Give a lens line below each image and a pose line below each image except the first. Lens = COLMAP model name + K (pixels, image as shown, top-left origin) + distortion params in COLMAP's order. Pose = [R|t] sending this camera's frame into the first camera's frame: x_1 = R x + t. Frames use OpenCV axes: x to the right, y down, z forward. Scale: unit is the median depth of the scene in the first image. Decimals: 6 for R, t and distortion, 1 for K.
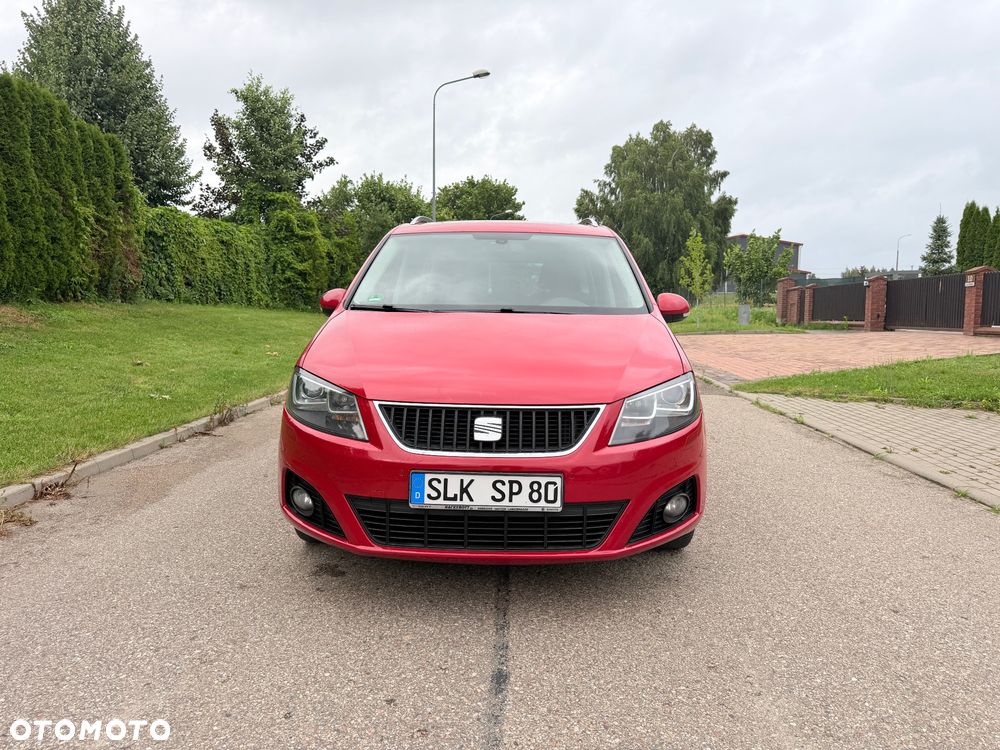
lens RADIAL K [[696.9, 0, 492.8], [0, 696.9, 366.3], [0, 0, 1]] dist [0.043388, -0.051121]
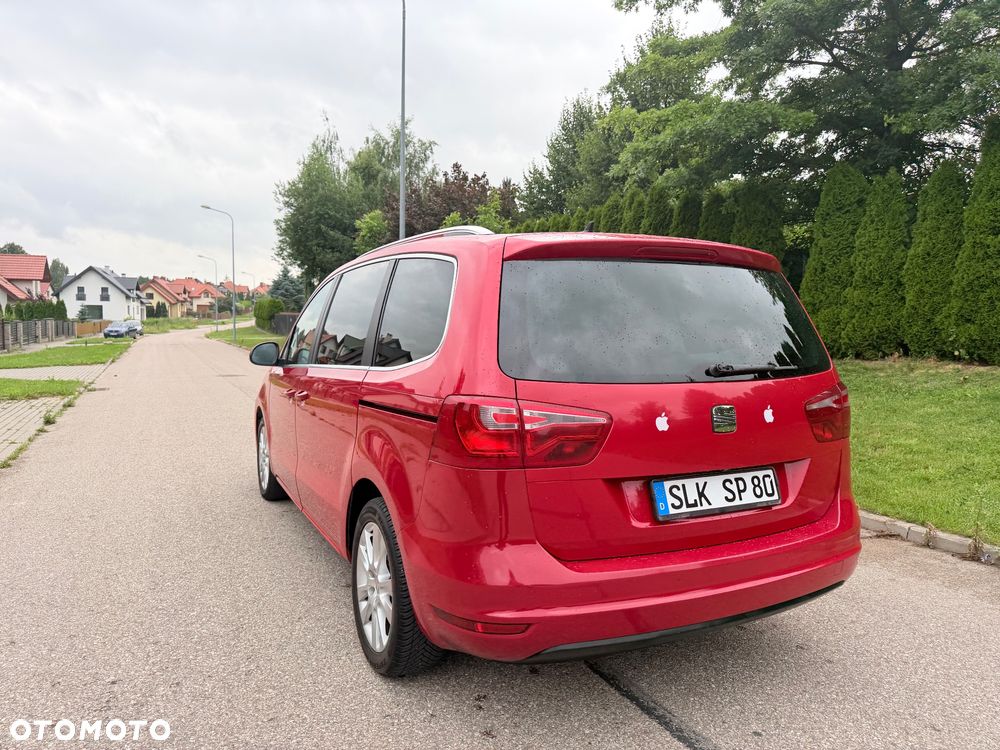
lens RADIAL K [[696.9, 0, 500.6], [0, 696.9, 364.9], [0, 0, 1]] dist [0.043388, -0.051121]
pose [[0.882033, -0.039110, 0.469561, -0.690879], [0.144310, 0.971082, -0.190193, 0.142772], [-0.448544, 0.235519, 0.862171, 0.253908]]
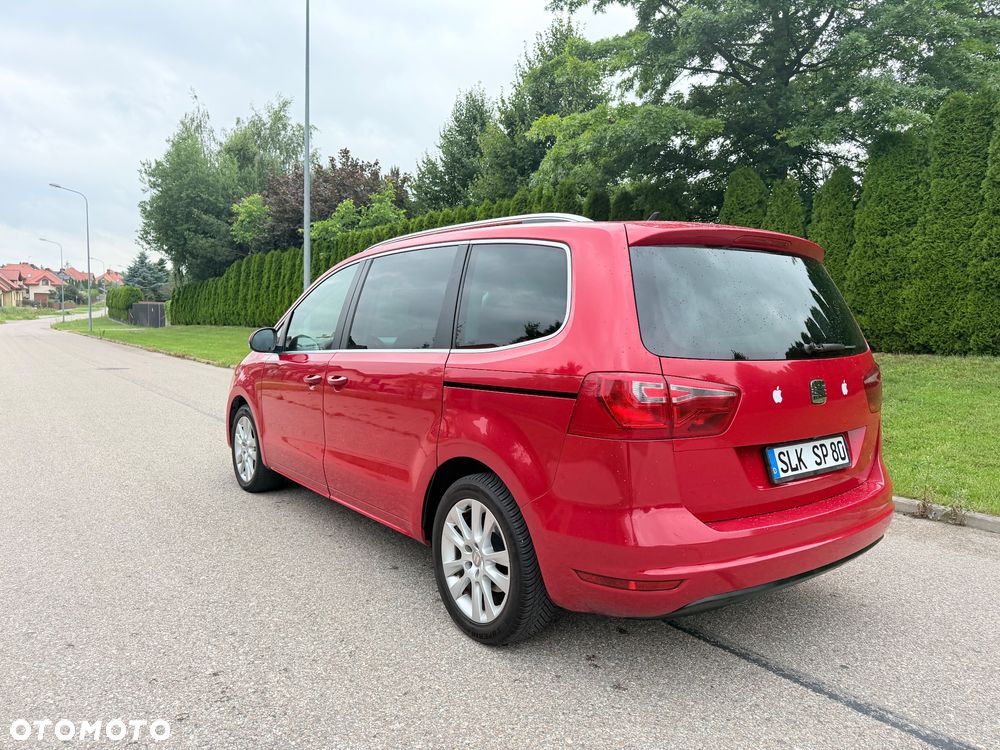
lens RADIAL K [[696.9, 0, 496.4], [0, 696.9, 365.6], [0, 0, 1]] dist [0.043388, -0.051121]
pose [[0.787225, -0.051757, 0.614490, -1.011557], [0.180770, 0.972064, -0.149711, 0.111049], [-0.589575, 0.228938, 0.774589, 0.397128]]
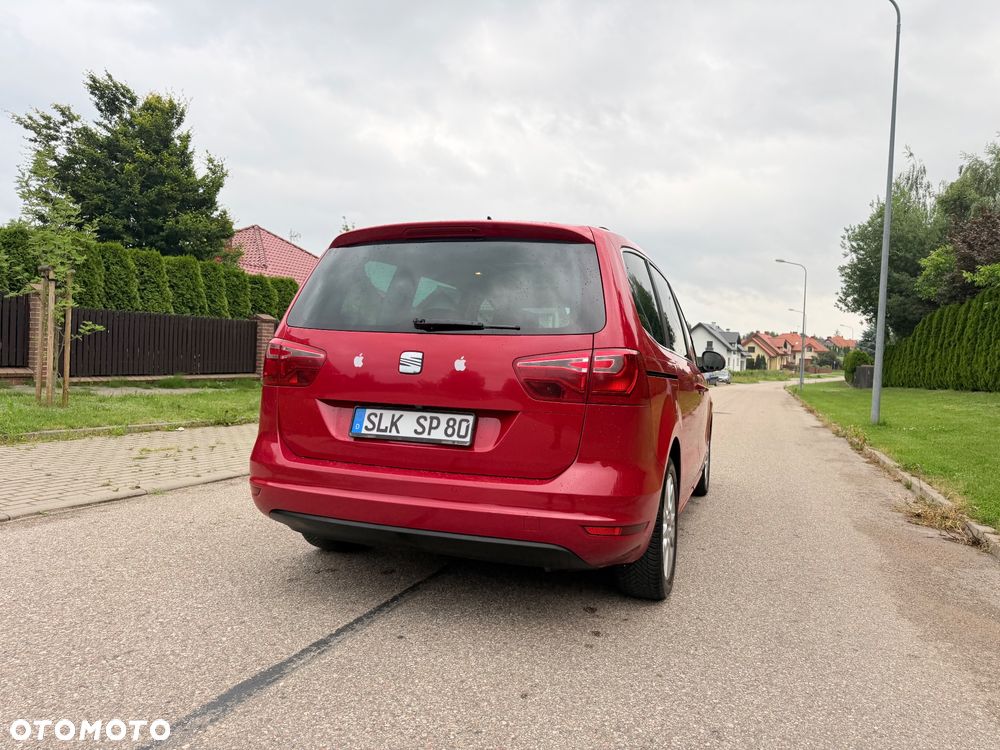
lens RADIAL K [[696.9, 0, 507.4], [0, 696.9, 360.0], [0, 0, 1]] dist [0.043388, -0.051121]
pose [[0.949929, 0.016978, -0.312005, 0.473851], [-0.110821, 0.951918, -0.285605, 0.370280], [0.292155, 0.305881, 0.906136, -0.016926]]
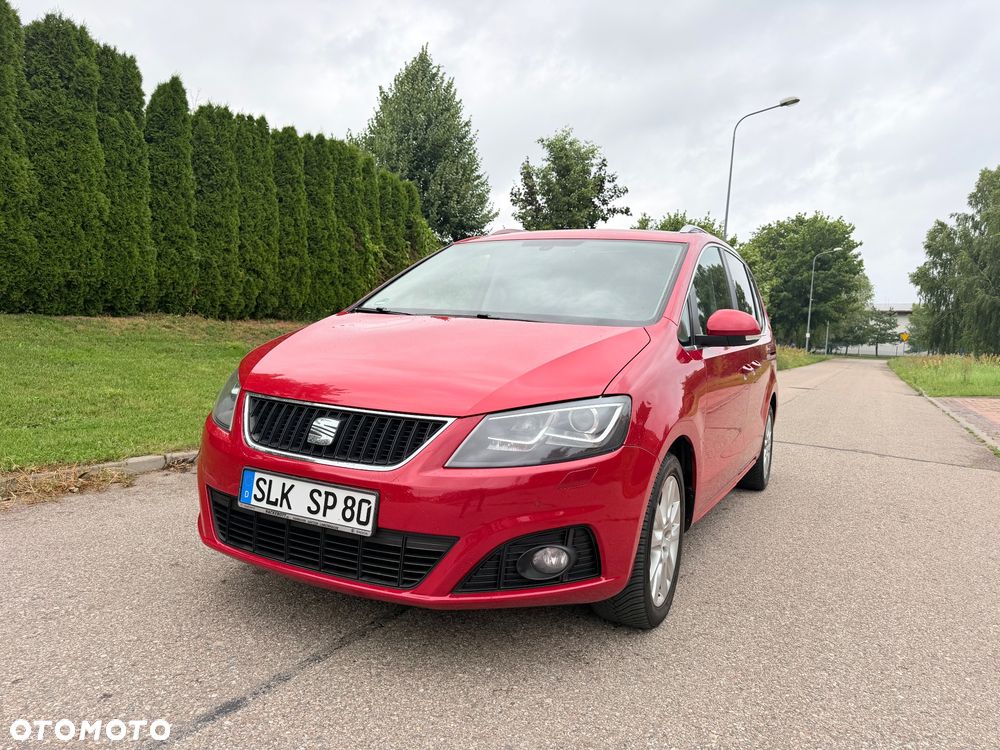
lens RADIAL K [[696.9, 0, 493.6], [0, 696.9, 371.7], [0, 0, 1]] dist [0.043388, -0.051121]
pose [[0.907235, 0.066369, -0.415355, 0.544831], [-0.087097, 0.995713, -0.031137, 0.022534], [0.411508, 0.064425, 0.909126, 0.270186]]
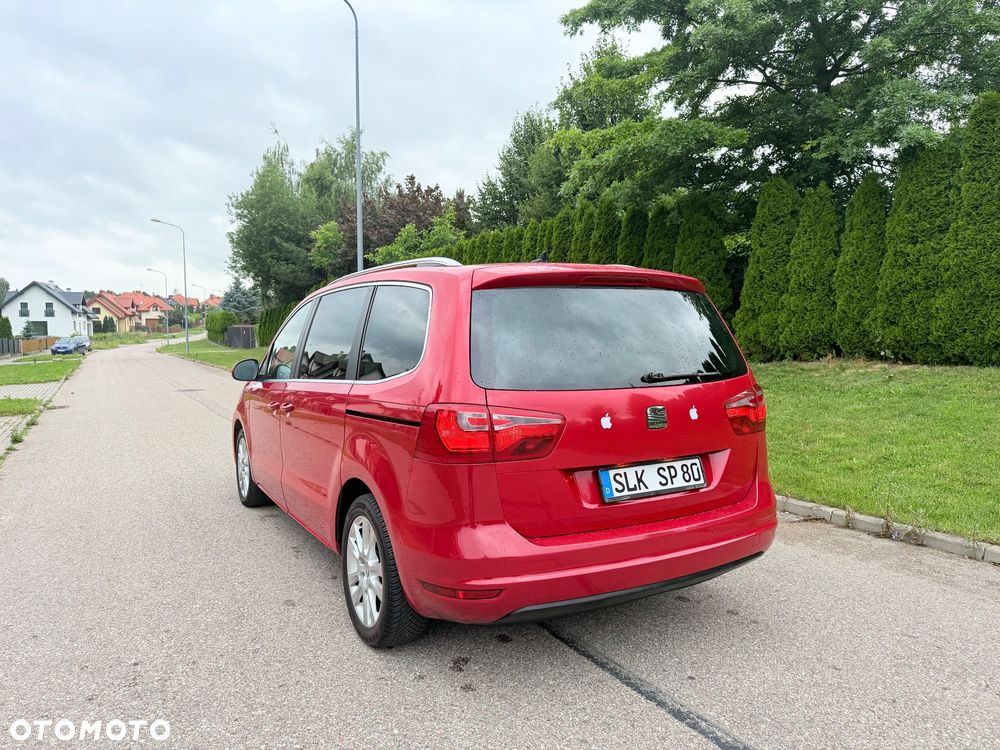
lens RADIAL K [[696.9, 0, 489.6], [0, 696.9, 362.7], [0, 0, 1]] dist [0.043388, -0.051121]
pose [[0.858158, -0.052616, 0.510682, -0.794639], [0.175703, 0.964764, -0.195854, 0.166269], [-0.482383, 0.257802, 0.837165, 0.106963]]
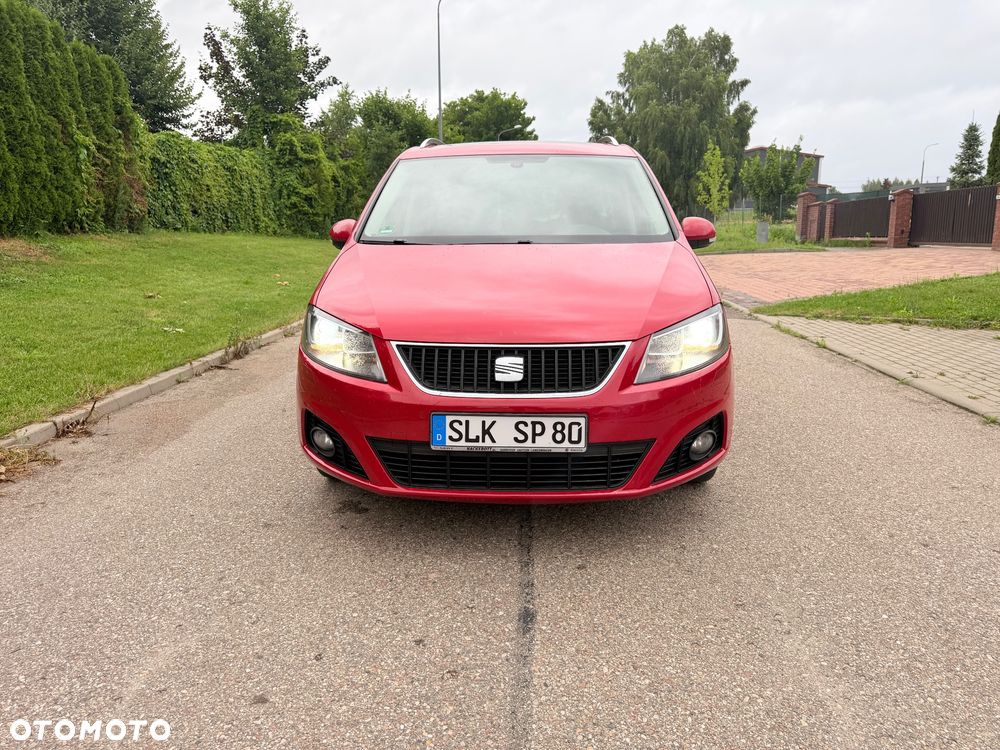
lens RADIAL K [[696.9, 0, 489.5], [0, 696.9, 367.7], [0, 0, 1]] dist [0.043388, -0.051121]
pose [[0.999637, -0.015673, -0.021932, -0.012906], [0.018011, 0.993674, 0.110848, -0.019506], [0.020056, -0.111203, 0.993595, 0.036030]]
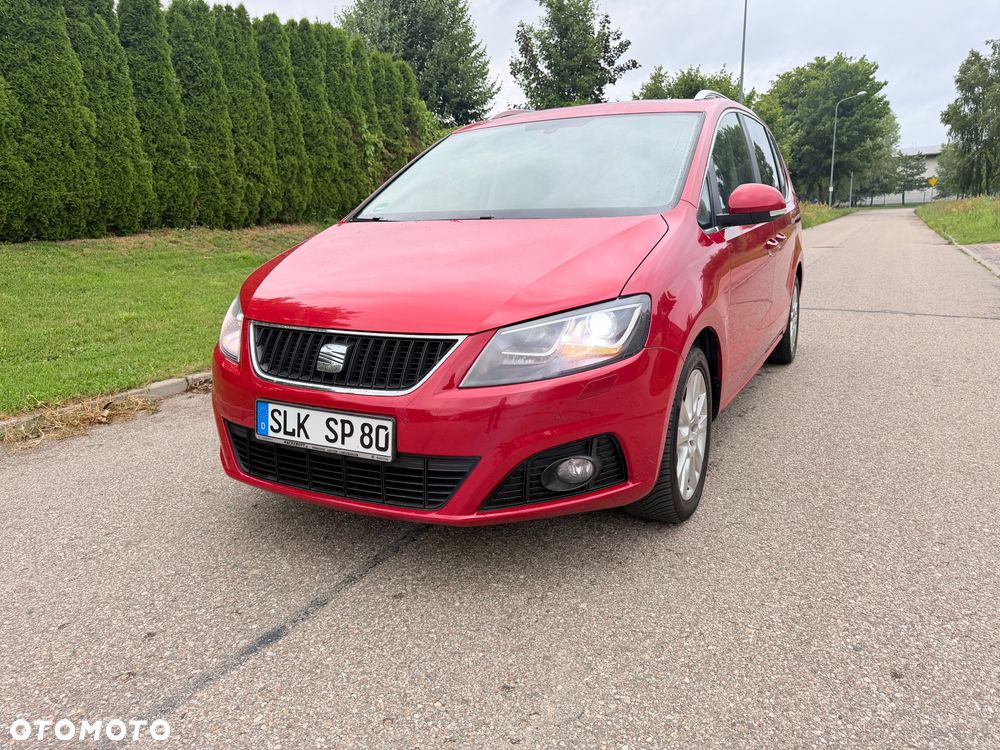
lens RADIAL K [[696.9, 0, 492.4], [0, 696.9, 361.9], [0, 0, 1]] dist [0.043388, -0.051121]
pose [[0.899740, 0.056481, -0.432757, 0.532883], [-0.004216, 0.992669, 0.120794, -0.009579], [0.436407, -0.106859, 0.893381, 0.312348]]
